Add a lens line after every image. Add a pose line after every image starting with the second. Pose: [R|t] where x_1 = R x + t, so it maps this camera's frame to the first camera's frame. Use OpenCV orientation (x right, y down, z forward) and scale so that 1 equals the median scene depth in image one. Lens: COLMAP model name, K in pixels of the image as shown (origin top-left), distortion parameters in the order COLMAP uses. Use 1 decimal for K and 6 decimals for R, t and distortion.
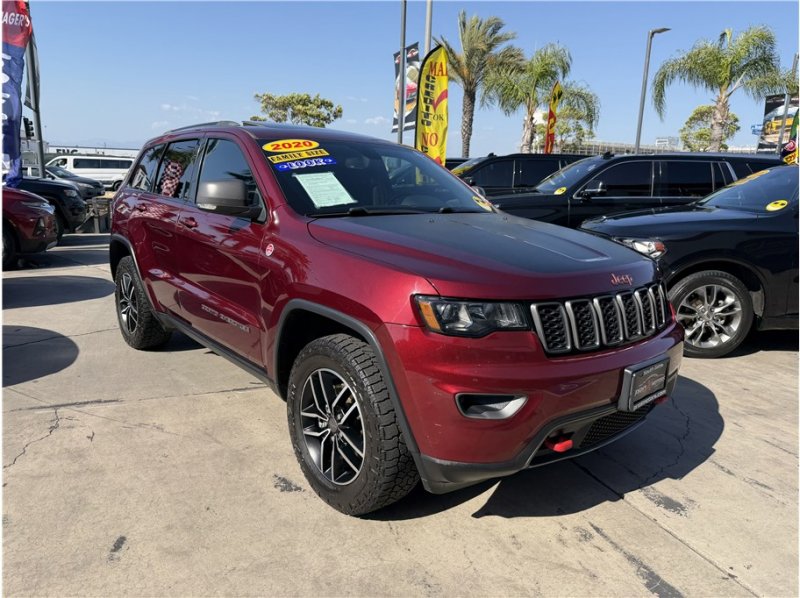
lens RADIAL K [[554.9, 0, 392.5], [0, 554.9, 299.7], [0, 0, 1]] dist [0.020398, -0.028912]
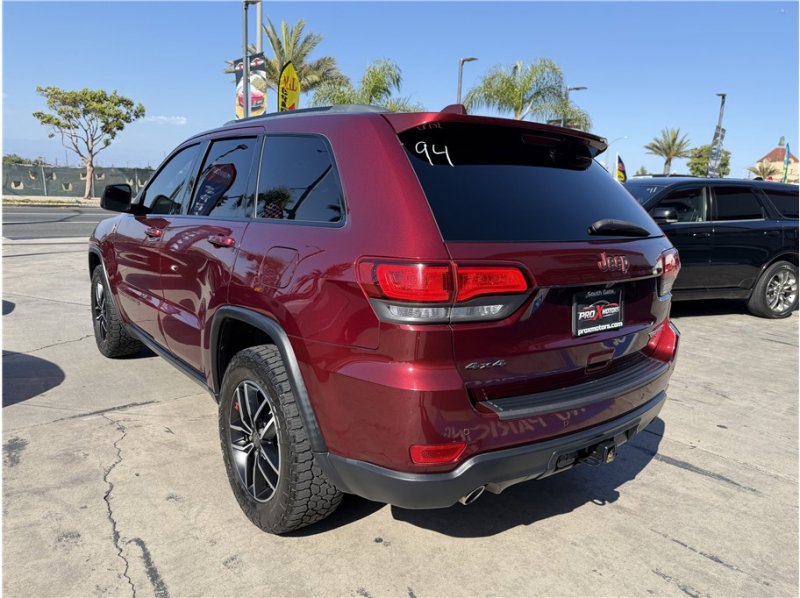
lens RADIAL K [[554.9, 0, 390.6], [0, 554.9, 302.2], [0, 0, 1]] dist [0.020398, -0.028912]
pose [[0.942992, -0.055944, 0.328080, -0.318505], [0.058145, 0.998303, 0.003105, 0.013954], [-0.327697, 0.016148, 0.944645, -0.100677]]
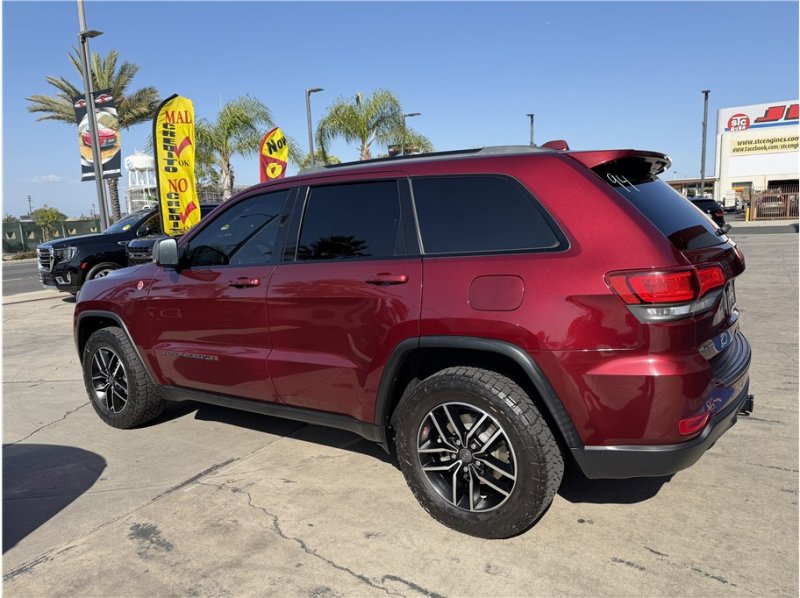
lens RADIAL K [[554.9, 0, 393.3], [0, 554.9, 301.8], [0, 0, 1]] dist [0.020398, -0.028912]
pose [[0.794763, -0.157799, 0.586047, -0.626864], [0.197111, 0.980376, -0.003335, -0.027290], [-0.574020, 0.118167, 0.810270, 0.000939]]
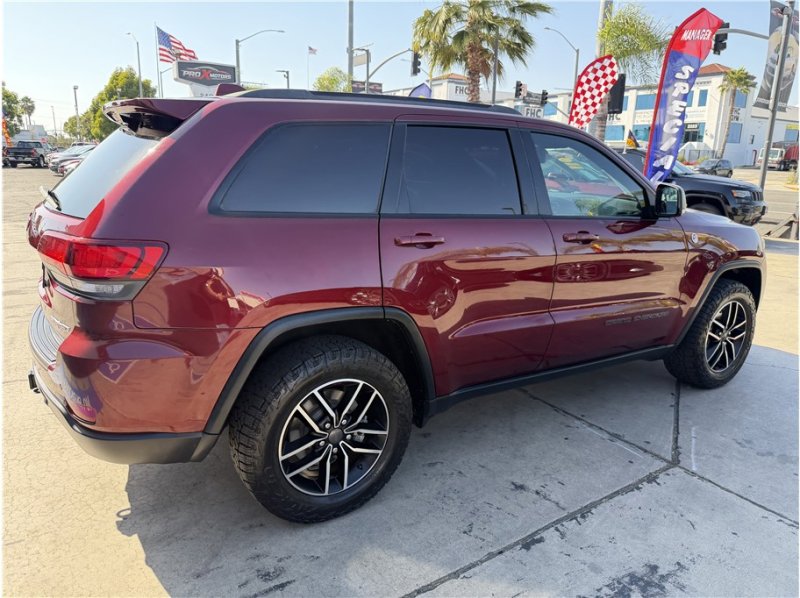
lens RADIAL K [[554.9, 0, 399.1], [0, 554.9, 298.0], [0, 0, 1]] dist [0.020398, -0.028912]
pose [[0.250647, 0.213008, -0.944353, 0.569728], [-0.218882, 0.962701, 0.159052, -0.091600], [0.943009, 0.166836, 0.287922, 0.436762]]
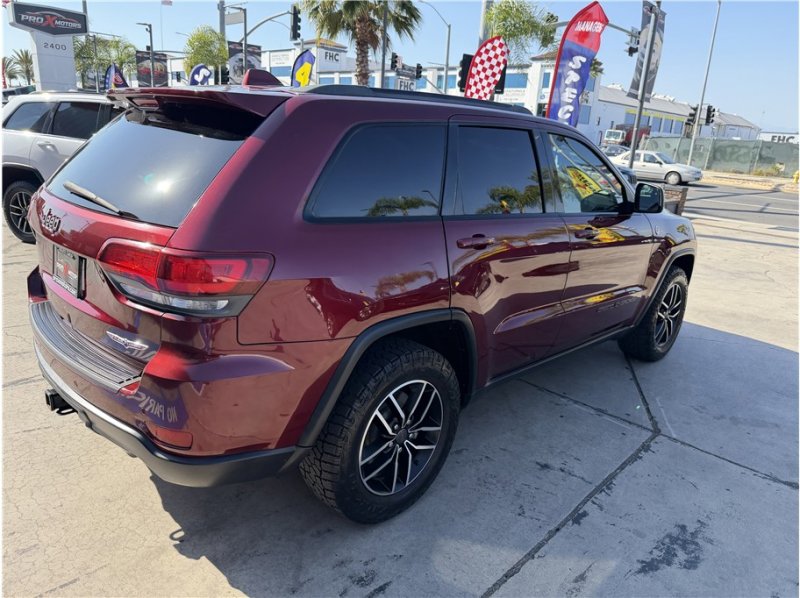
lens RADIAL K [[554.9, 0, 396.9], [0, 554.9, 298.7], [0, 0, 1]] dist [0.020398, -0.028912]
pose [[0.458046, 0.253445, -0.852032, 0.508637], [-0.234577, 0.958981, 0.159151, -0.080325], [0.857419, 0.126969, 0.498710, 0.275598]]
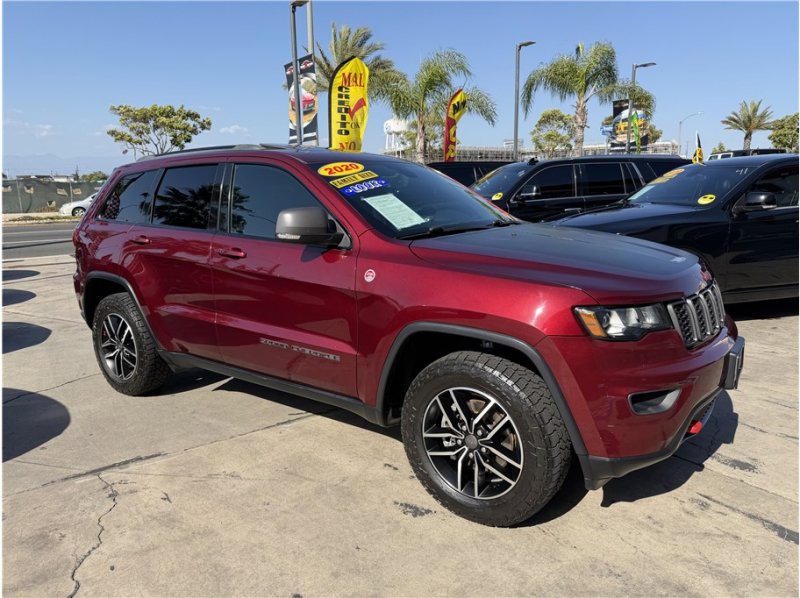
lens RADIAL K [[554.9, 0, 401.5], [0, 554.9, 293.9], [0, 0, 1]] dist [0.020398, -0.028912]
pose [[0.968726, -0.093326, 0.229912, -0.232918], [0.098294, 0.995105, -0.010227, -0.024707], [-0.227832, 0.032506, 0.973158, 0.014262]]
